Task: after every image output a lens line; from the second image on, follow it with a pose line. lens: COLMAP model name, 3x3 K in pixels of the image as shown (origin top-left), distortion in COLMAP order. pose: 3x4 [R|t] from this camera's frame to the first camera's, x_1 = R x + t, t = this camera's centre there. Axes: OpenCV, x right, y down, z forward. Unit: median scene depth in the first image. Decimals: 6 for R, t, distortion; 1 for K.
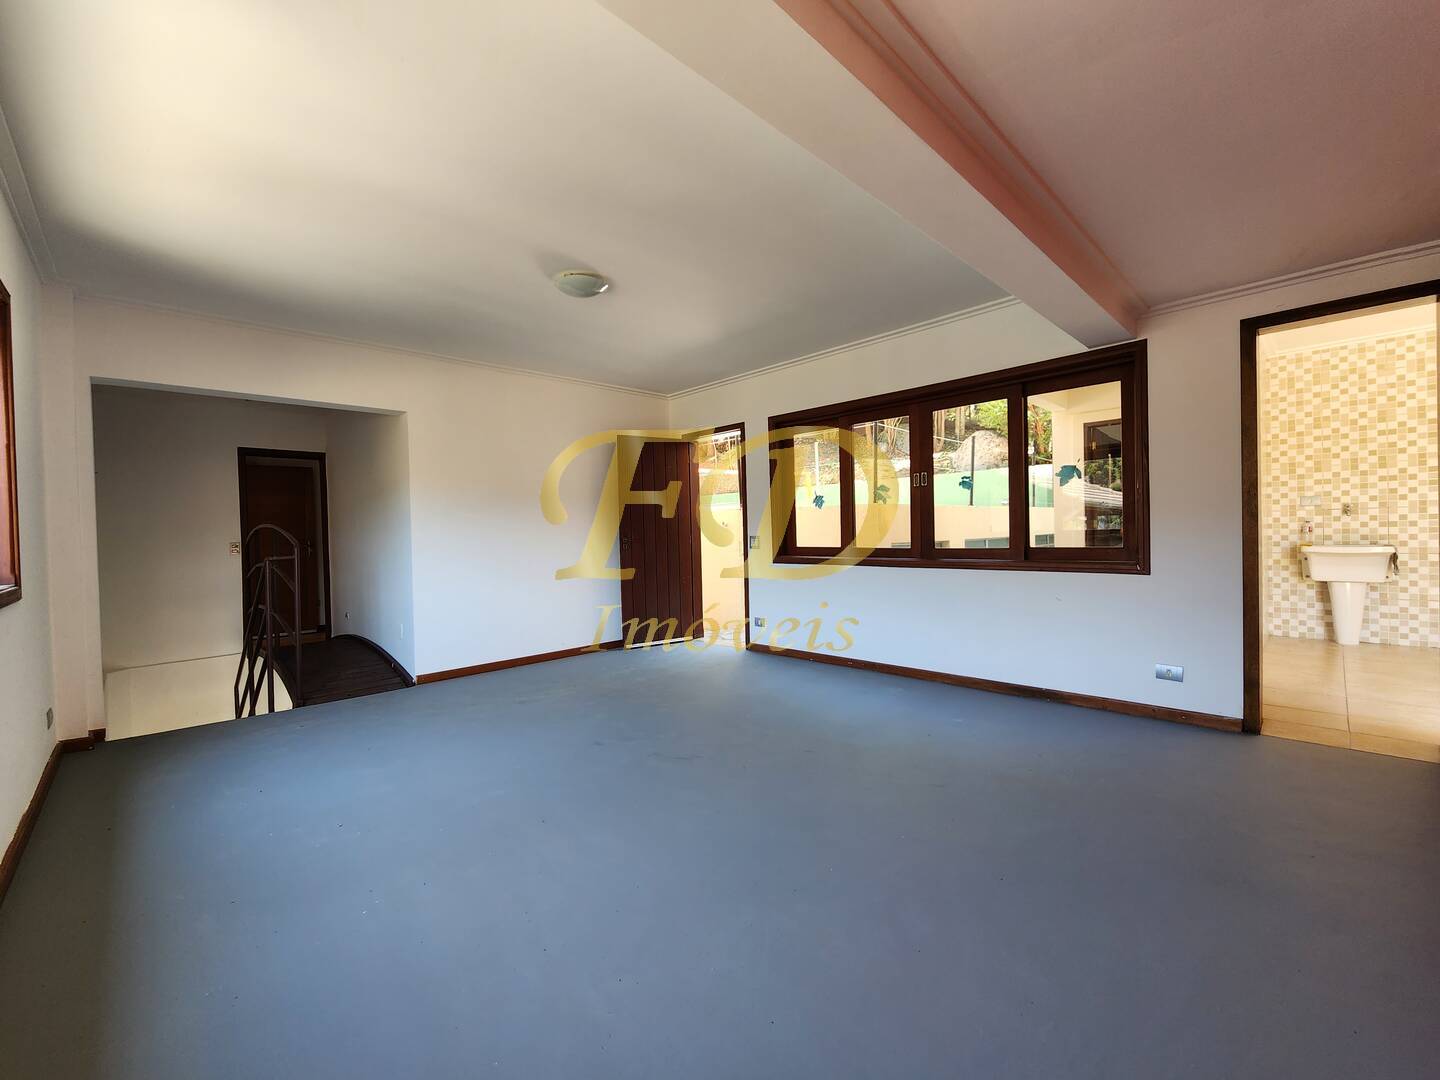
lens RADIAL K [[588.7, 0, 716.8], [0, 588.7, 539.7], [0, 0, 1]] dist [-0.002621, -0.000640]
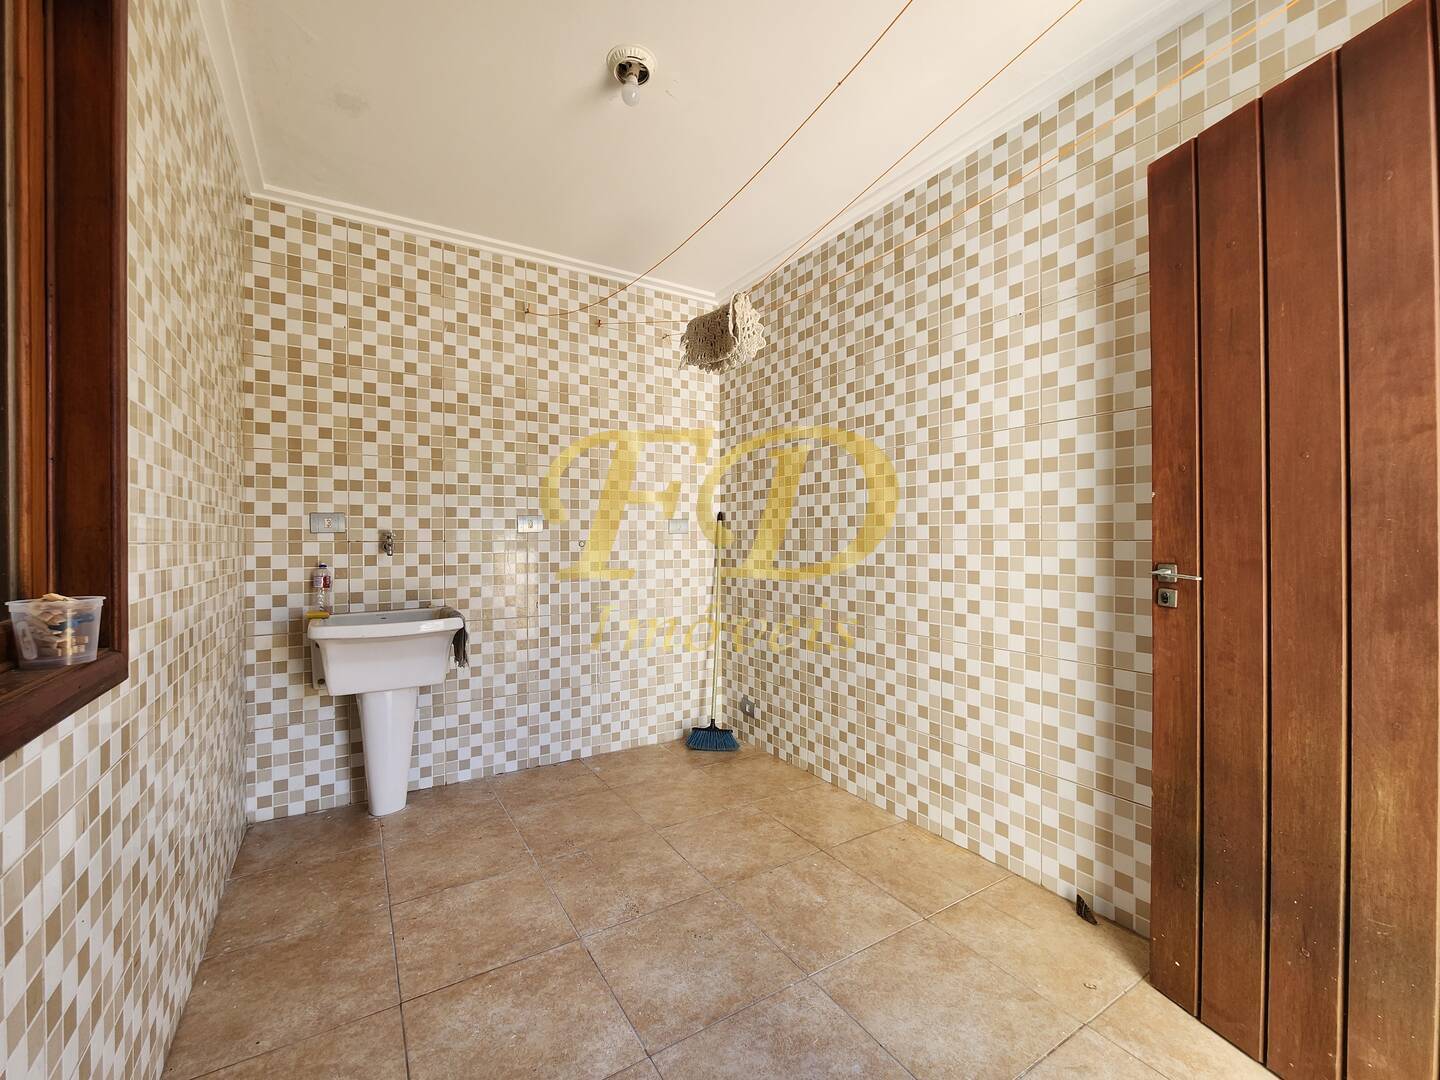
lens RADIAL K [[588.7, 0, 715.0], [0, 588.7, 537.4], [0, 0, 1]] dist [-0.002621, -0.000640]
pose [[0.204866, 0.022503, 0.978531, 0.605769], [0.011419, 0.999613, -0.025379, -0.038438], [-0.978724, 0.016373, 0.204529, 0.590645]]
